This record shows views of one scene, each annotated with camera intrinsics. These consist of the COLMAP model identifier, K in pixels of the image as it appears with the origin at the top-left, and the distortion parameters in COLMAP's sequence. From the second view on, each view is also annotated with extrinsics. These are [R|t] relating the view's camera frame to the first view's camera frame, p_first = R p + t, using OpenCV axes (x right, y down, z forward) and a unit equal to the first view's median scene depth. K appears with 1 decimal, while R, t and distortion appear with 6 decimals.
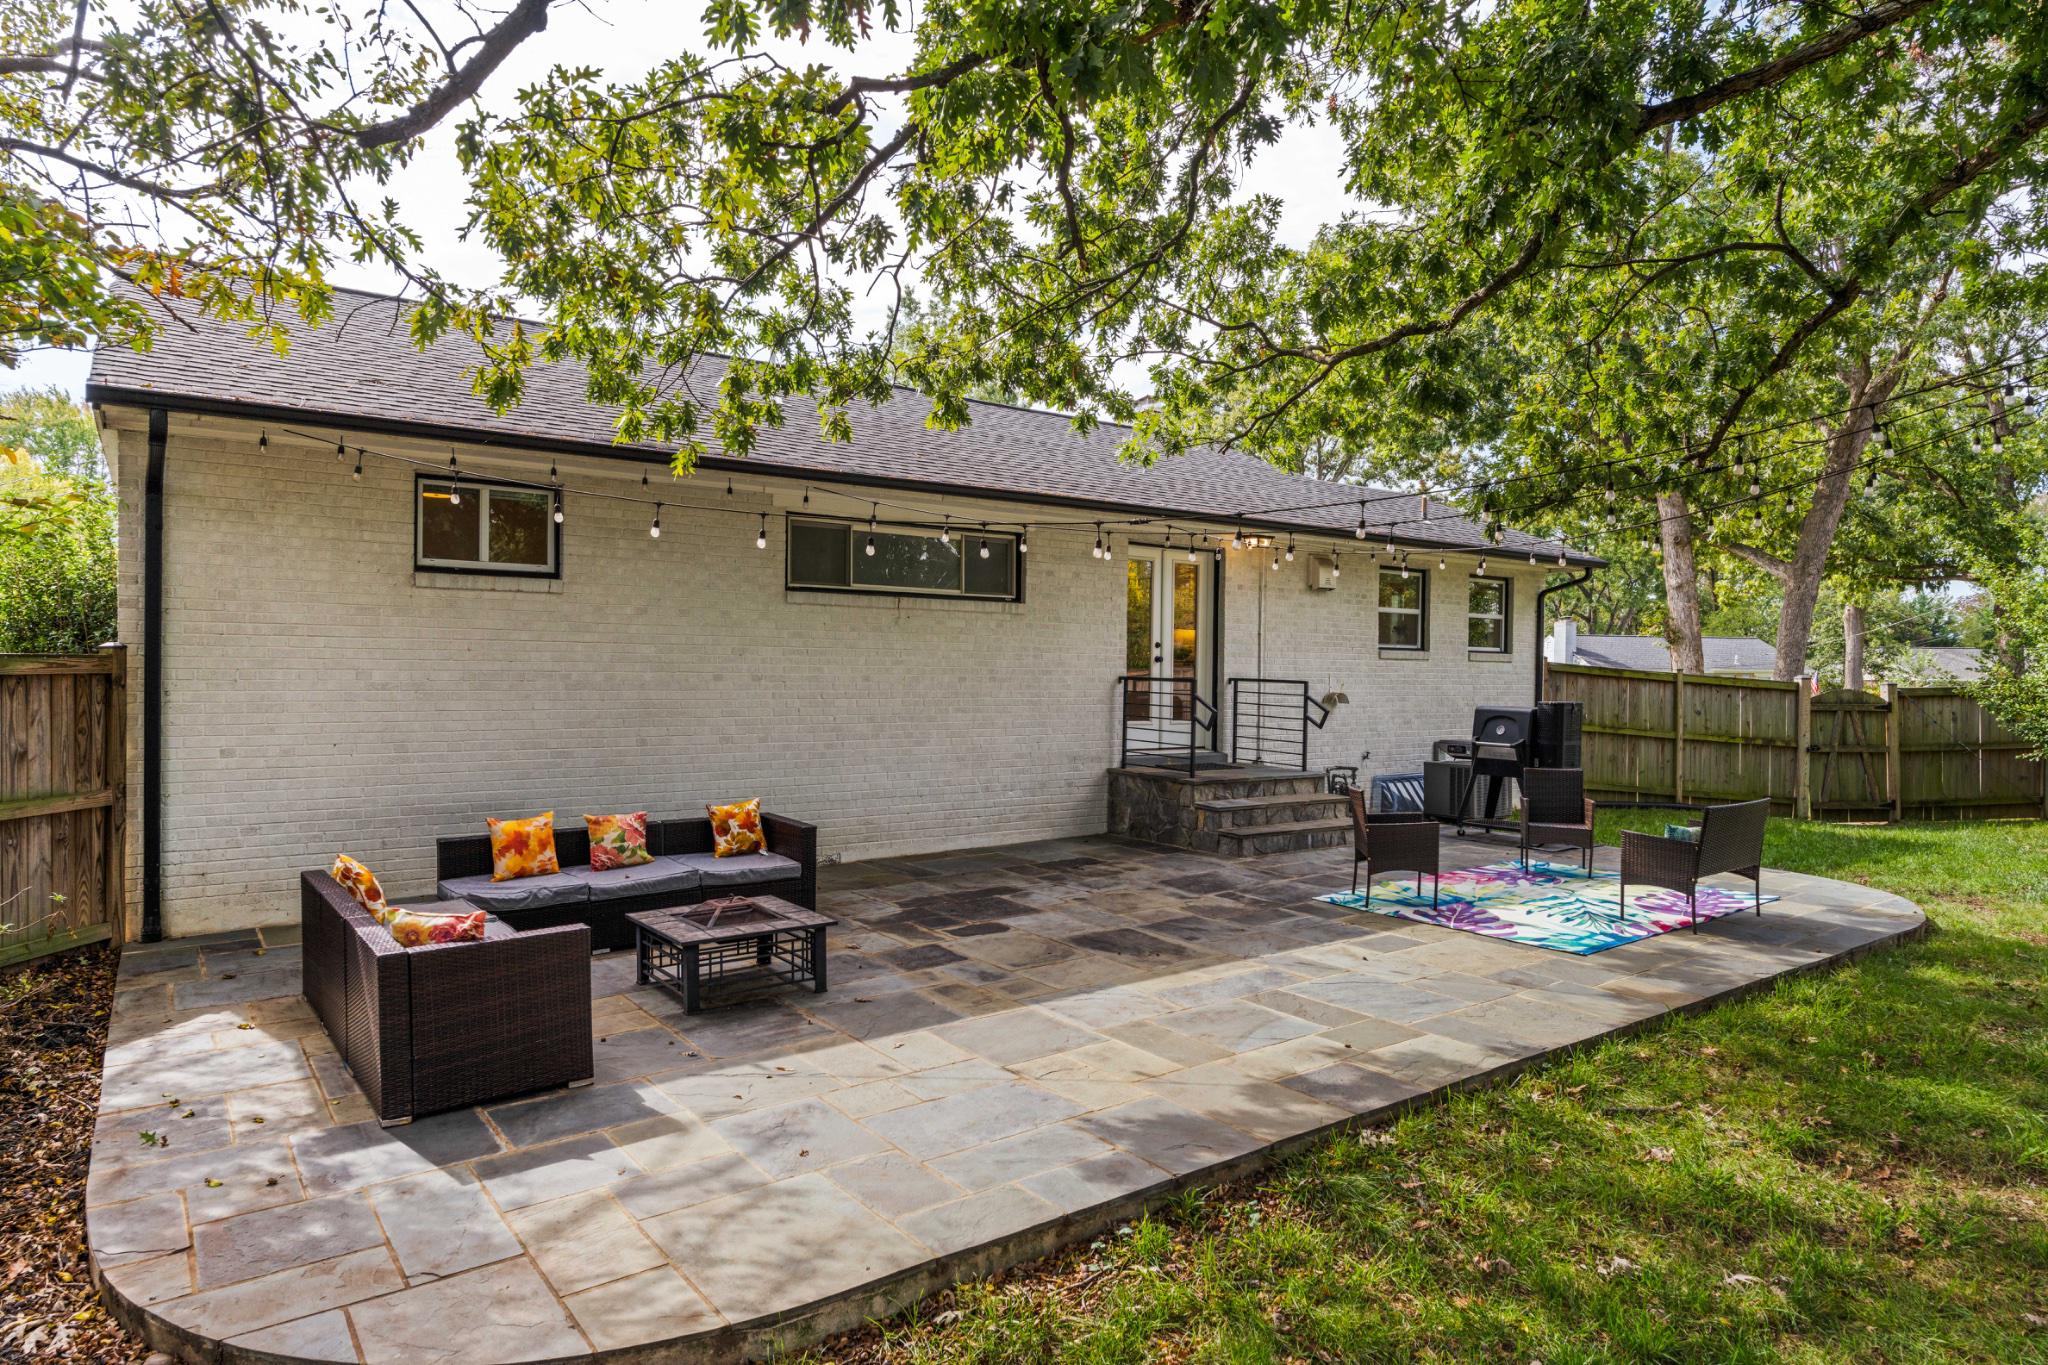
lens RADIAL K [[1194.2, 0, 1044.3], [0, 1194.2, 679.5], [0, 0, 1]] dist [0.002839, -0.004953]
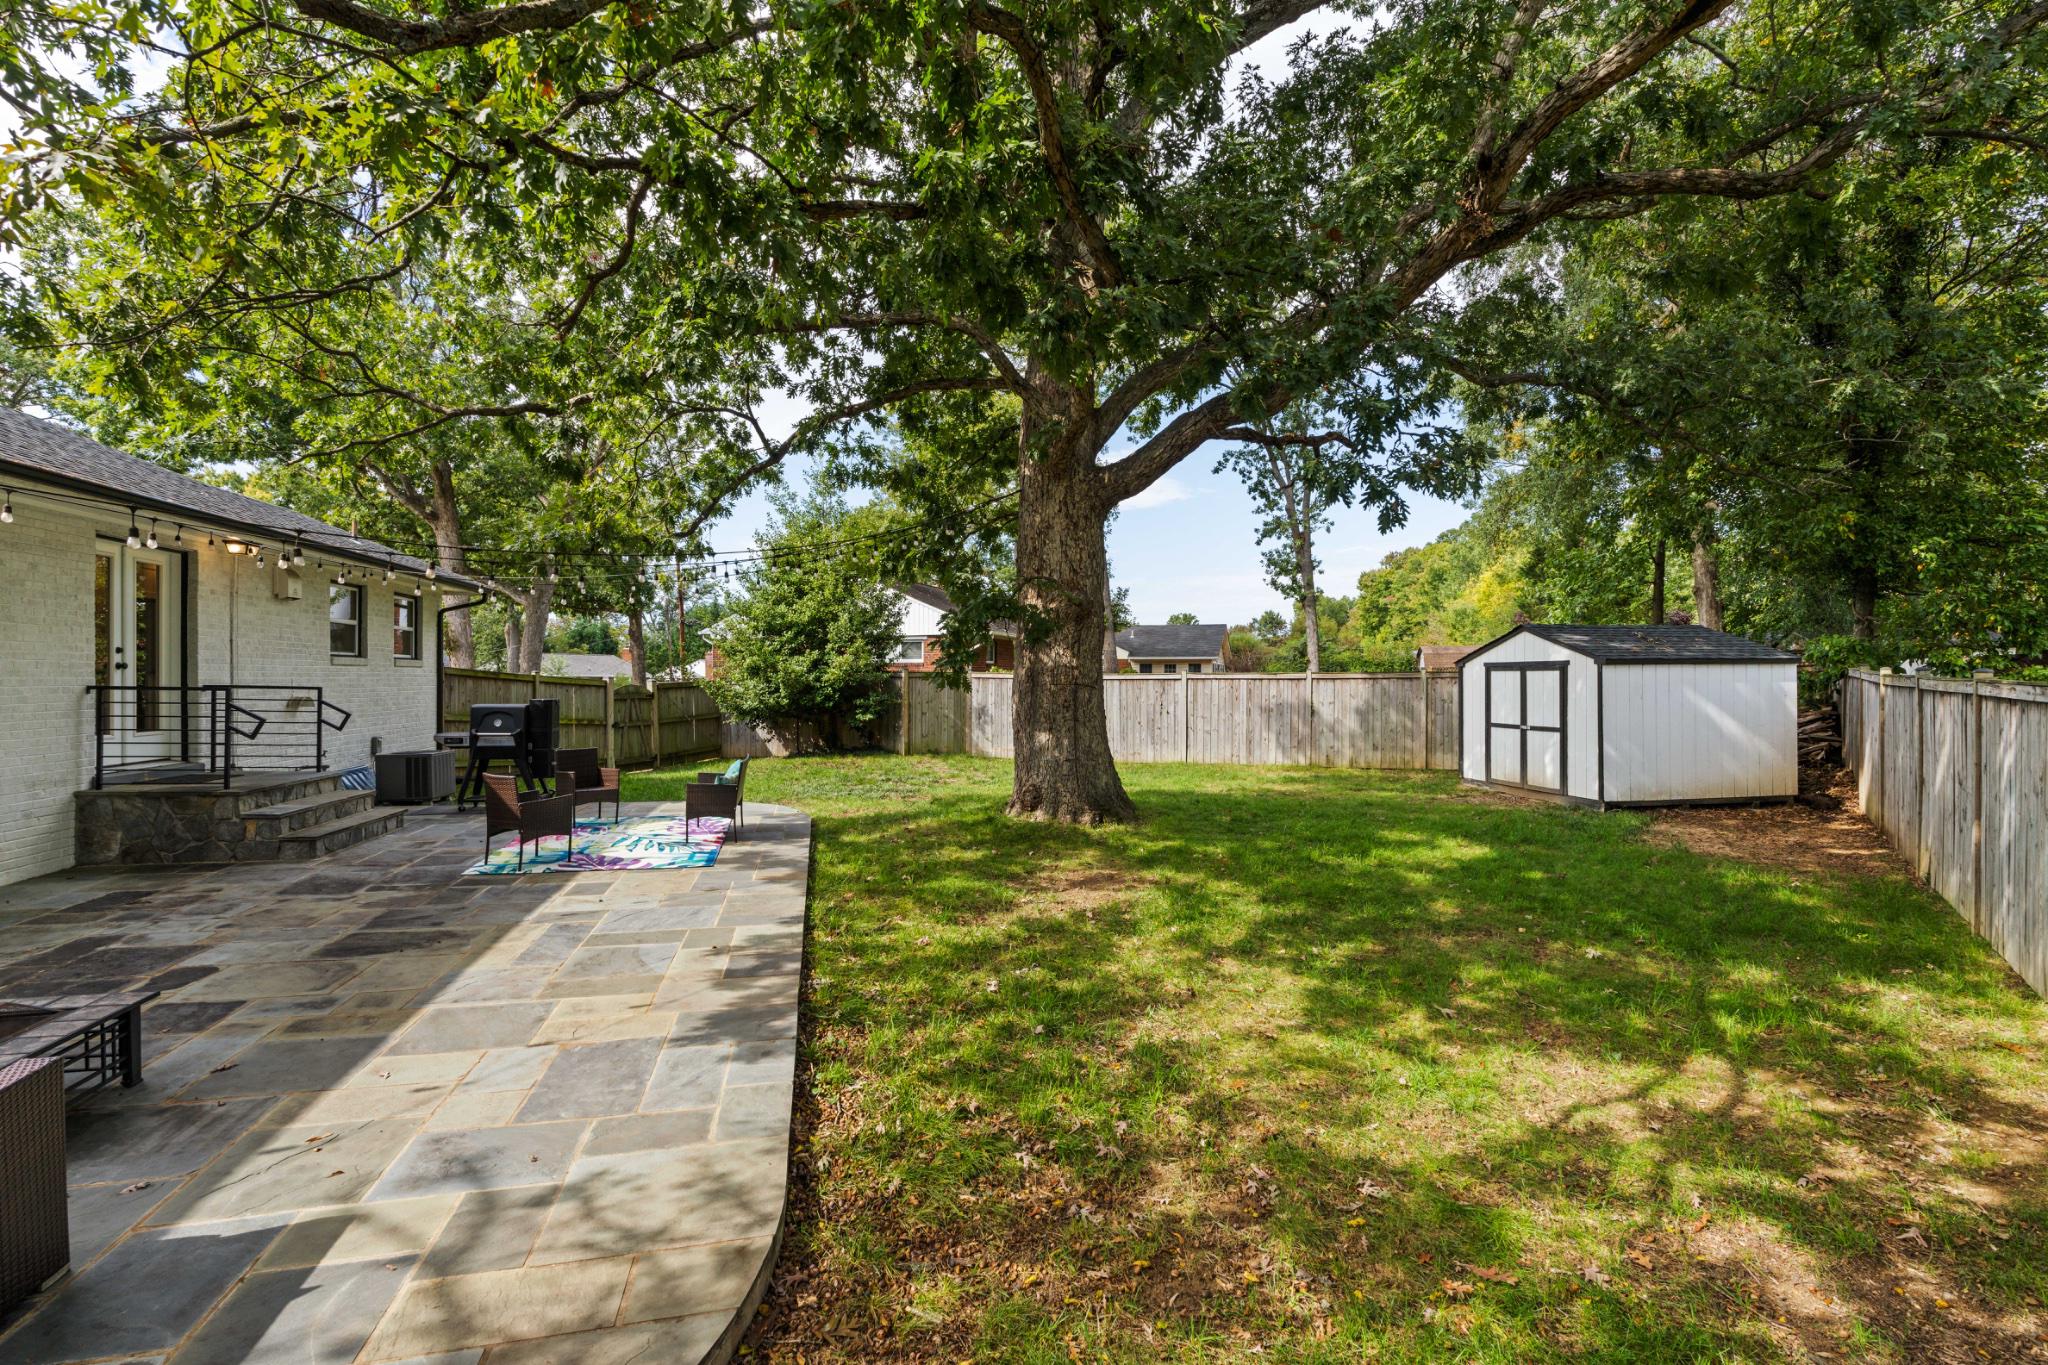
lens RADIAL K [[904.8, 0, 1017.3], [0, 904.8, 683.4], [0, 0, 1]] dist [-0.003585, 0.000587]
pose [[0.412304, -0.015645, 0.910912, -0.302422], [0.006670, 0.999878, 0.014155, -0.010671], [-0.911022, 0.000239, 0.412358, 0.118331]]
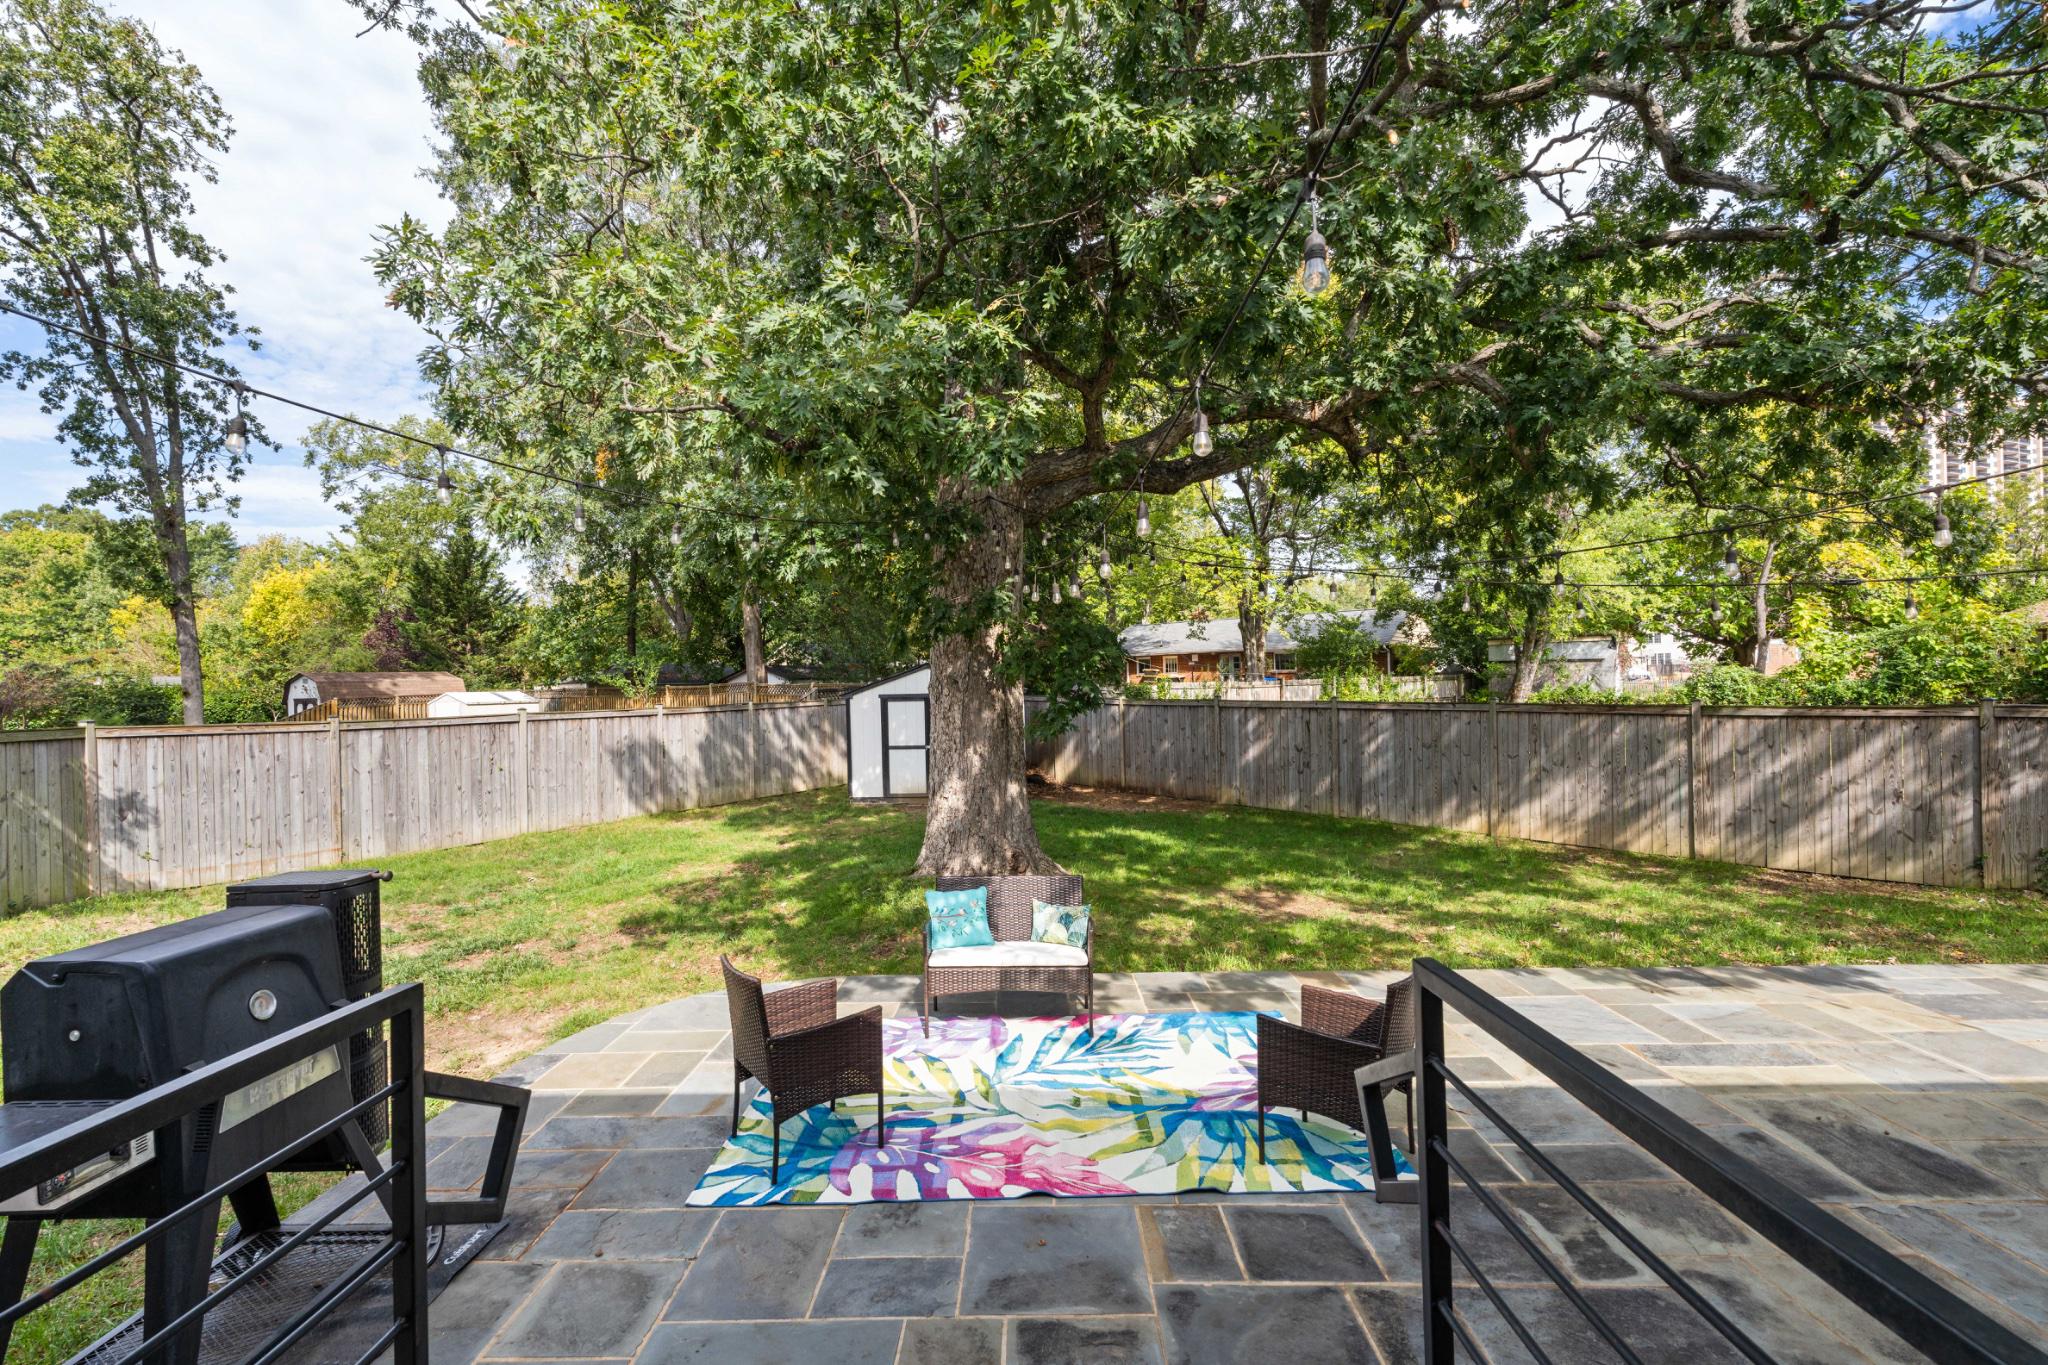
lens RADIAL K [[904.8, 0, 1024.0], [0, 904.8, 686.0], [0, 0, 1]] dist [-0.003585, 0.000587]
pose [[-0.795998, 0.007399, 0.605254, 0.101728], [0.014822, 0.999864, 0.007270, -0.043165], [-0.605118, 0.014758, -0.795999, 1.223020]]
